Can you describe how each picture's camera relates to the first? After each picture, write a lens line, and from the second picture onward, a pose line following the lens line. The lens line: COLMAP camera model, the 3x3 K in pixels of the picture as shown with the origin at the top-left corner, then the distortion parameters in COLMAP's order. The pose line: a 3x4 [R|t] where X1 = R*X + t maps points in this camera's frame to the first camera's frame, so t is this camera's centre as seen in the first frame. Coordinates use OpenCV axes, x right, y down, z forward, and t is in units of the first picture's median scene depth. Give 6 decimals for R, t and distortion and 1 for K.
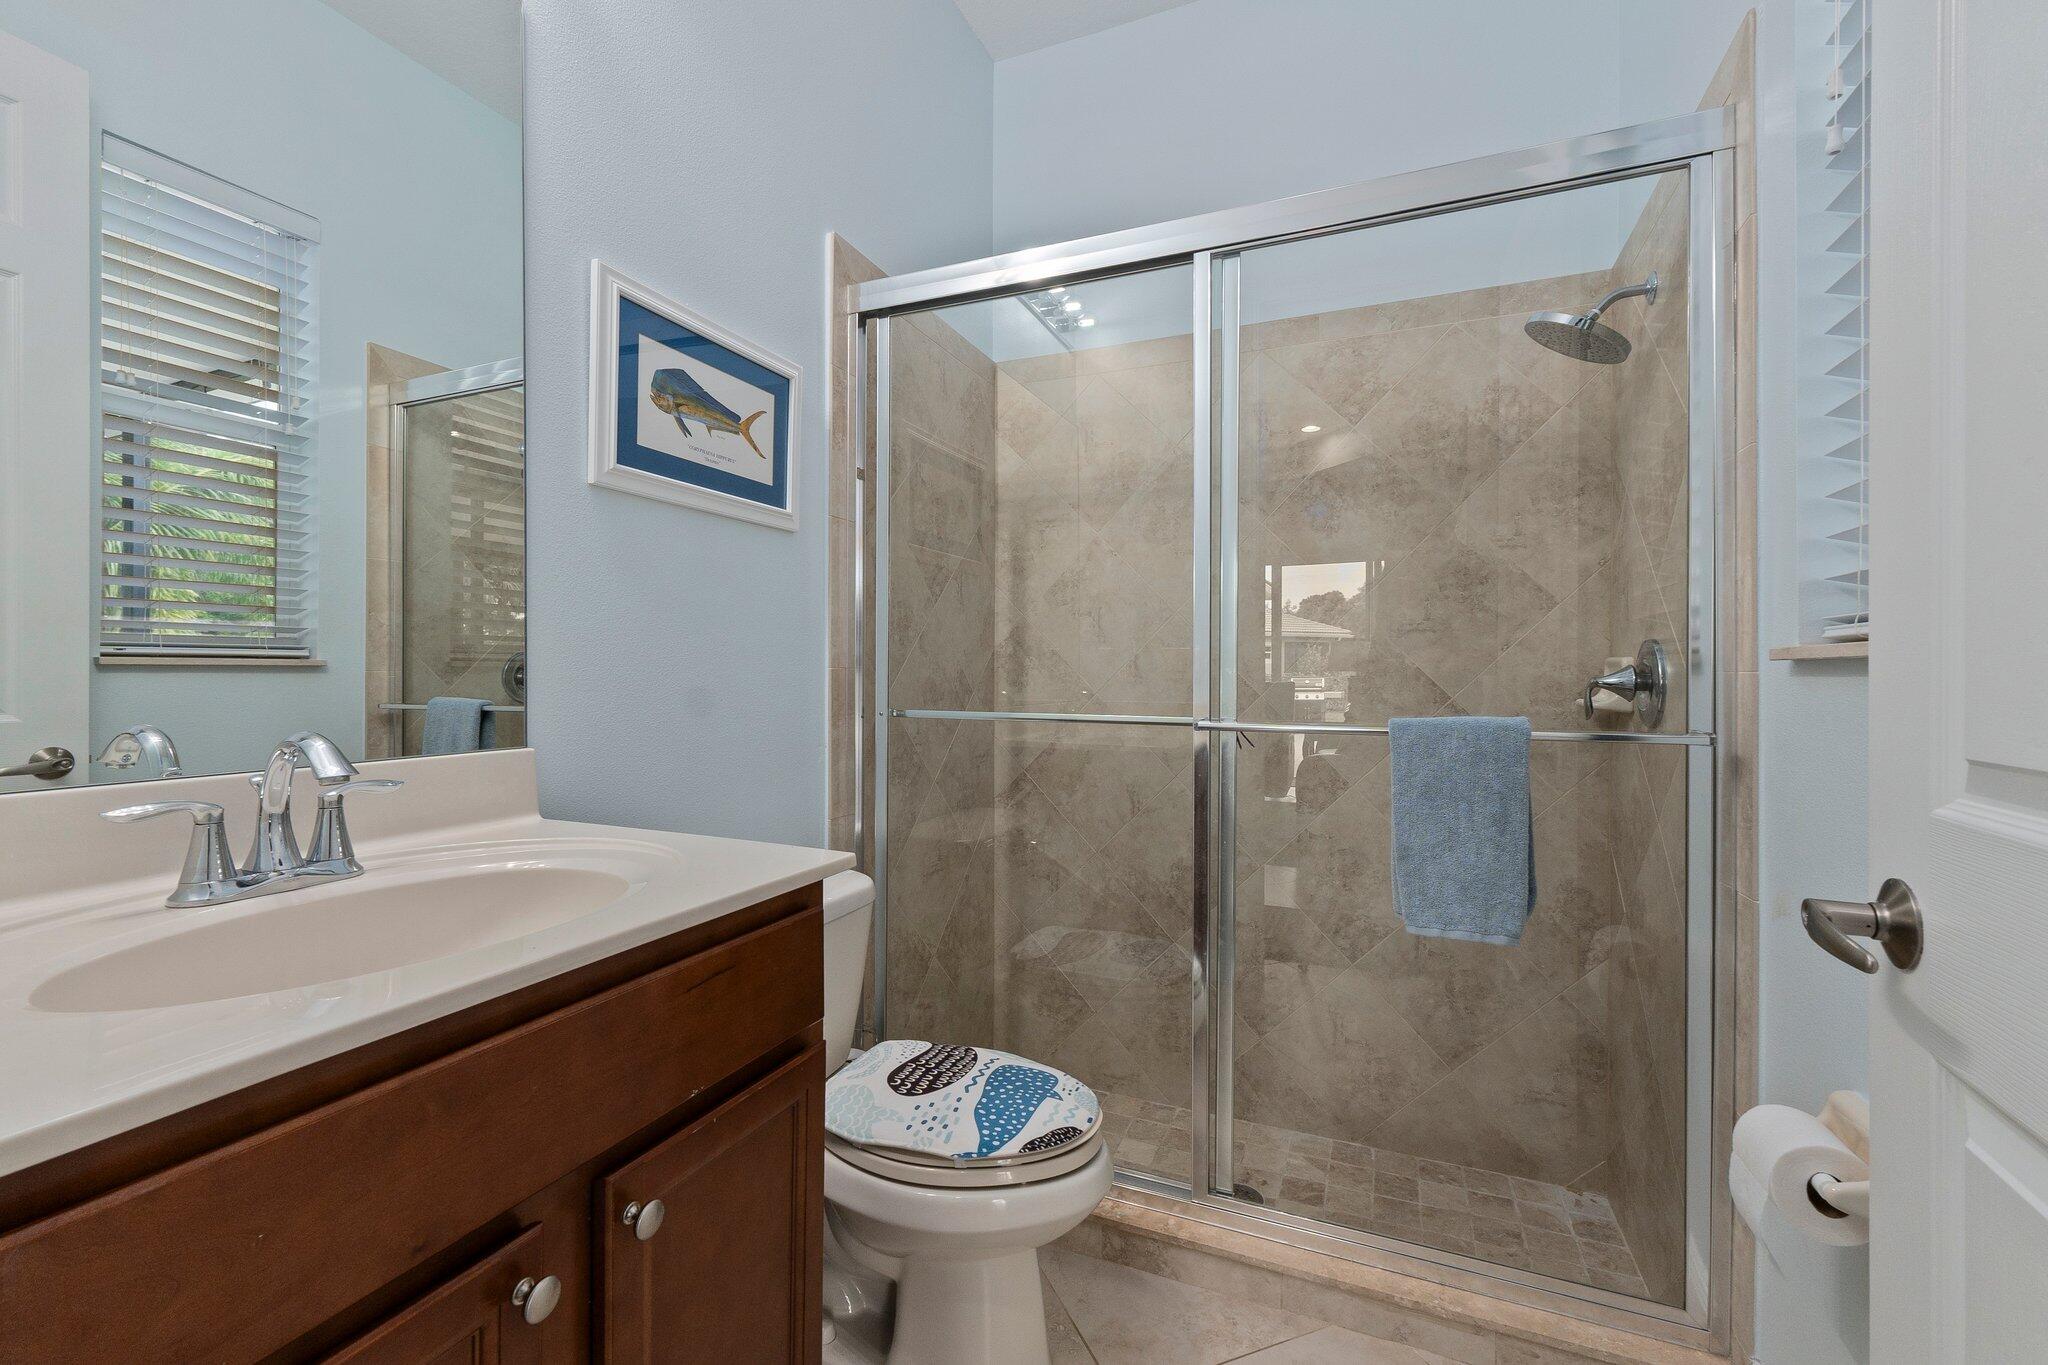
lens RADIAL K [[865.3, 0, 1026.6], [0, 865.3, 674.9], [0, 0, 1]] dist [0.001435, 0.000138]
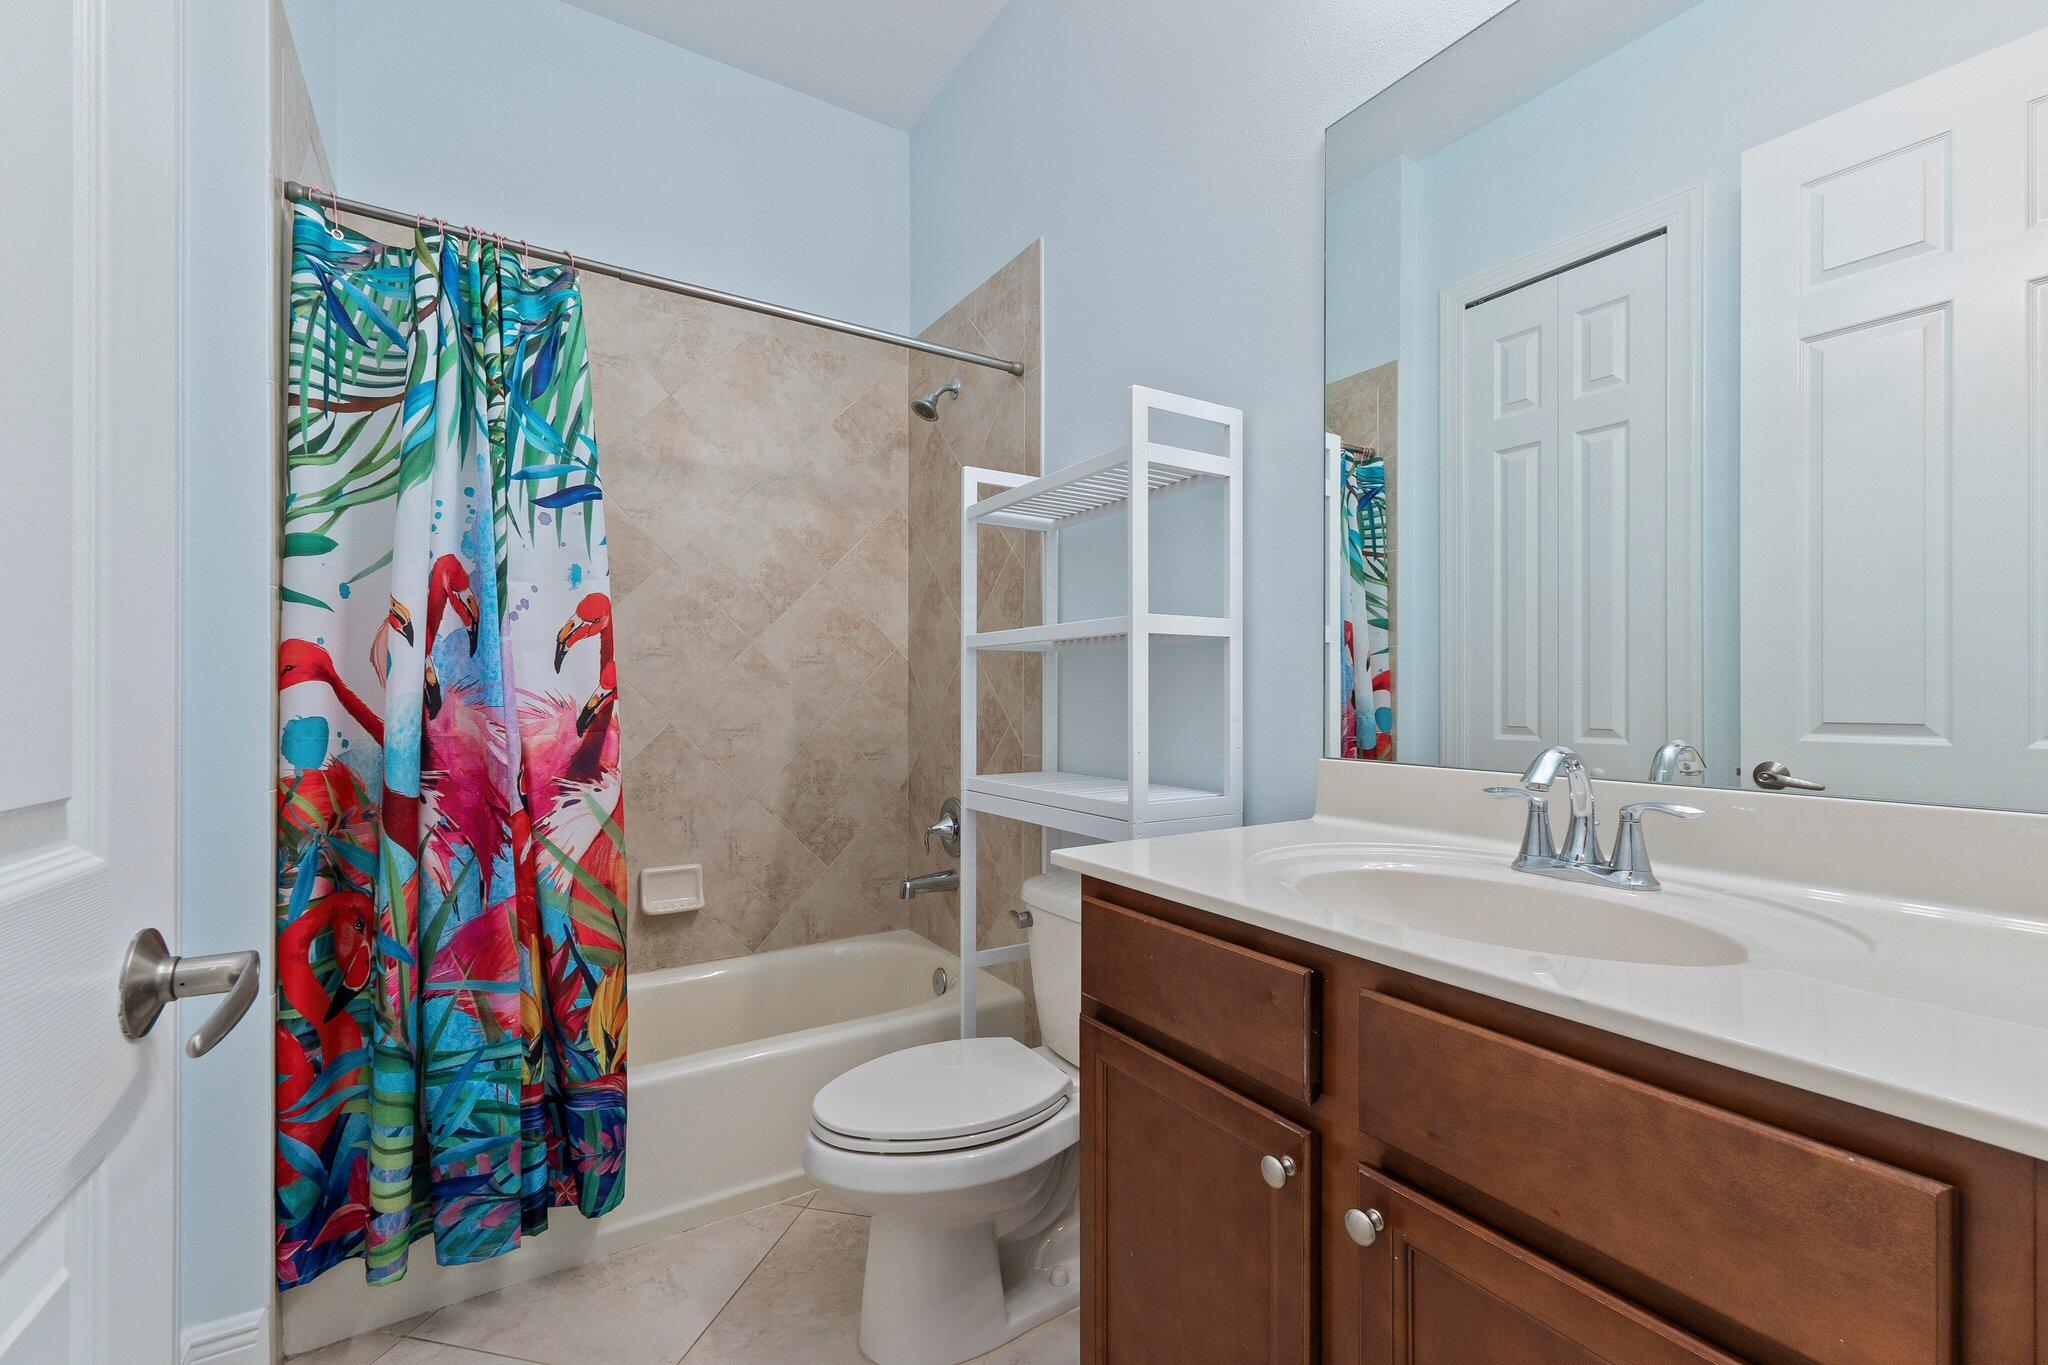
lens RADIAL K [[858.3, 0, 1030.2], [0, 858.3, 693.5], [0, 0, 1]] dist [0.001388, 0.000431]
pose [[-0.563064, 0.000689, -0.826413, 0.736704], [0.006279, 0.999974, -0.003444, -0.010366], [0.826389, -0.007128, -0.563054, 1.461778]]
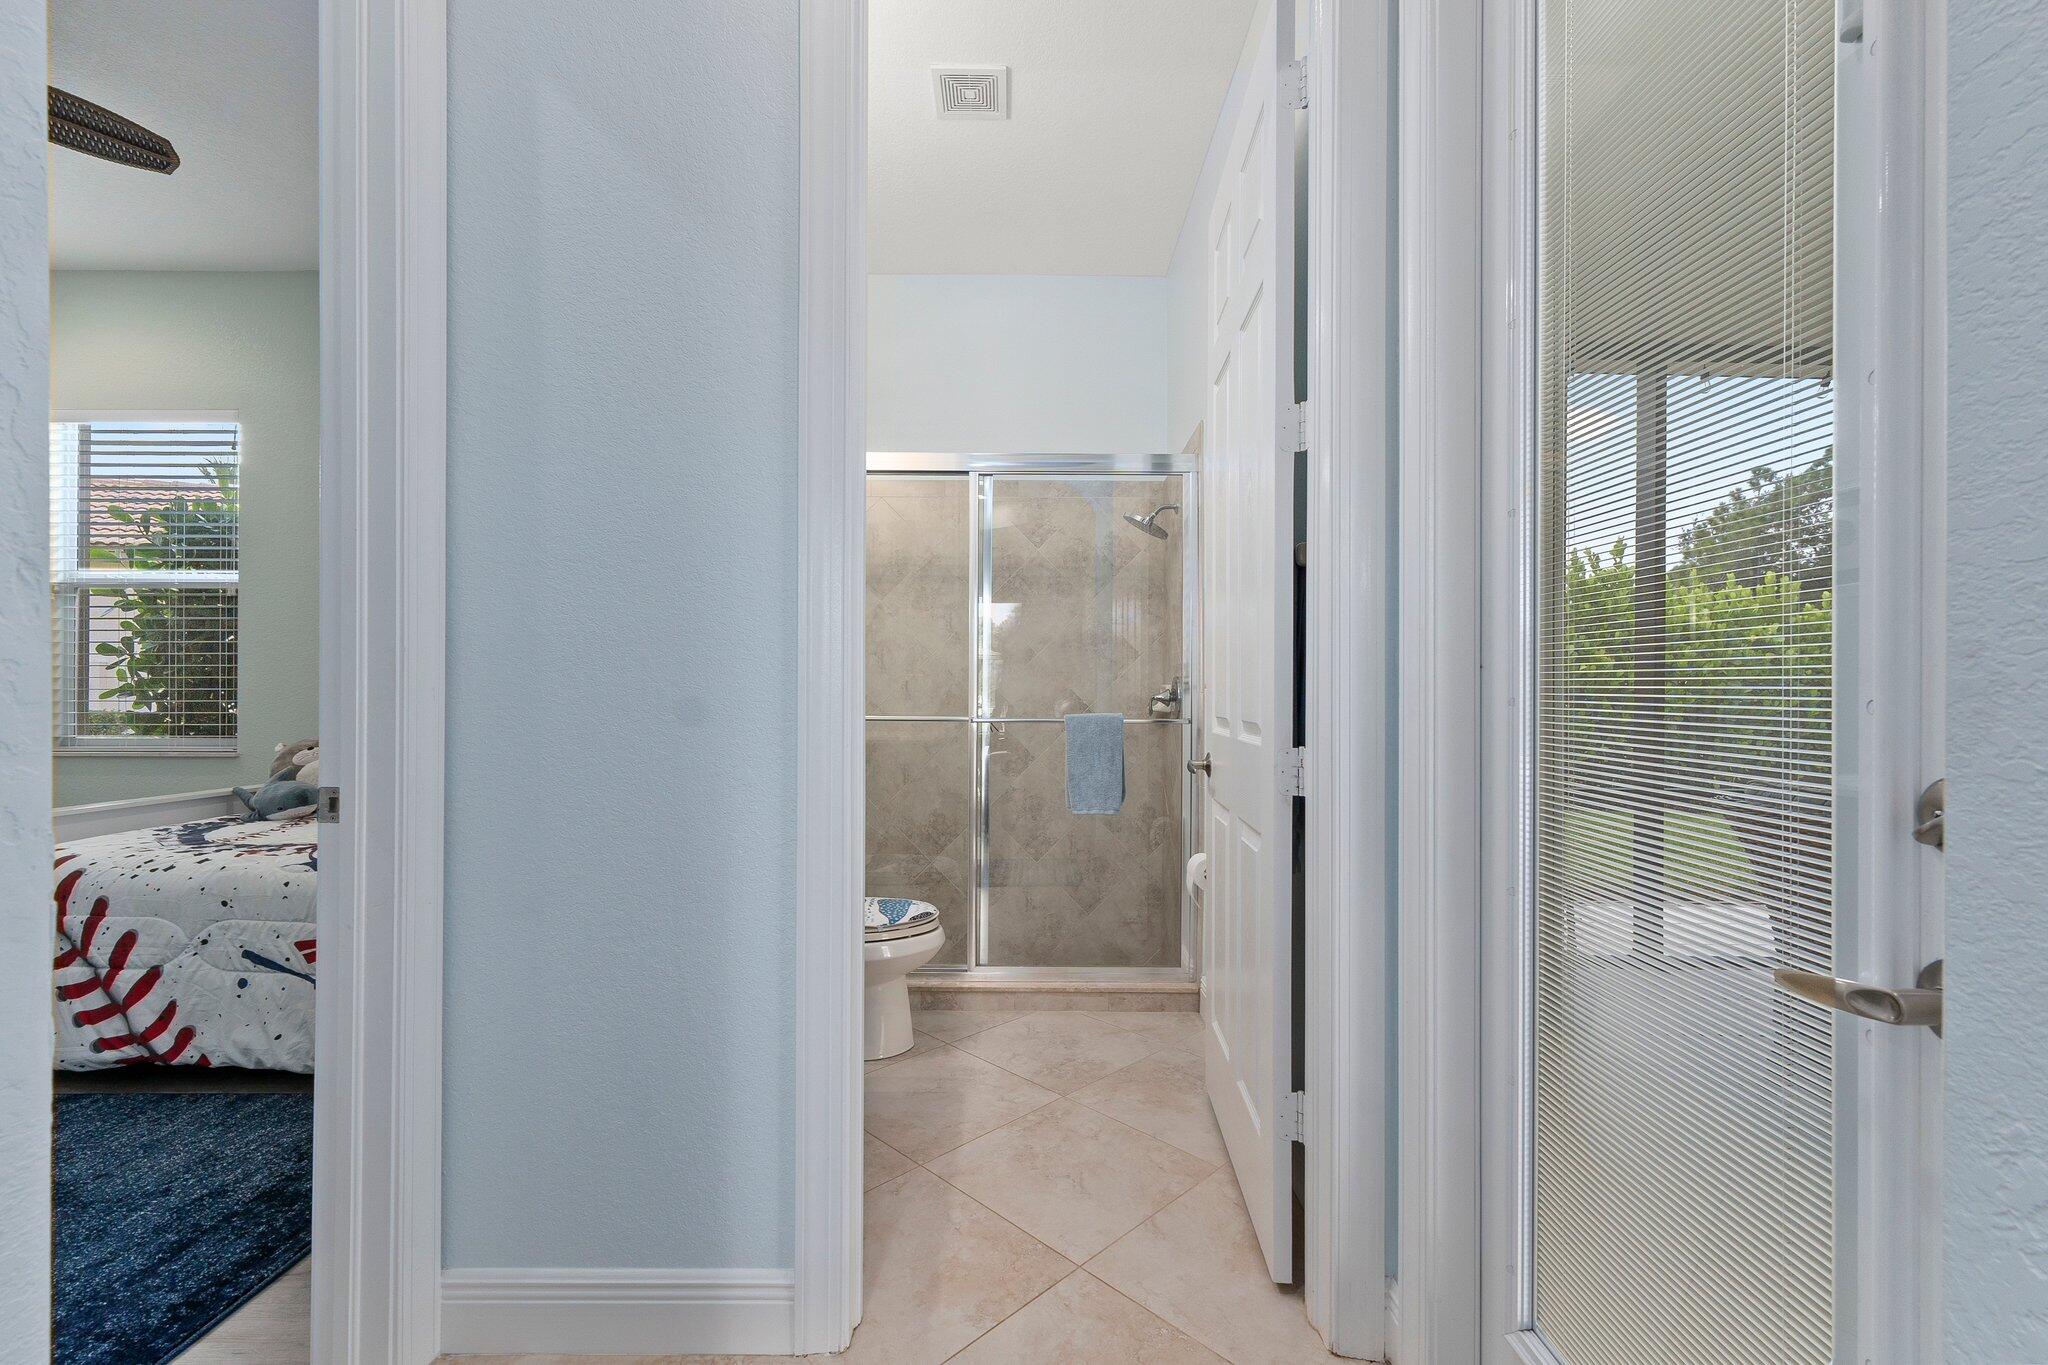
lens RADIAL K [[858.3, 0, 1030.2], [0, 858.3, 693.5], [0, 0, 1]] dist [0.001388, 0.000431]
pose [[0.921241, 0.000519, 0.388991, -0.365417], [-0.001444, 0.999997, 0.002087, -0.004831], [-0.388989, -0.002484, 0.921239, -0.691016]]
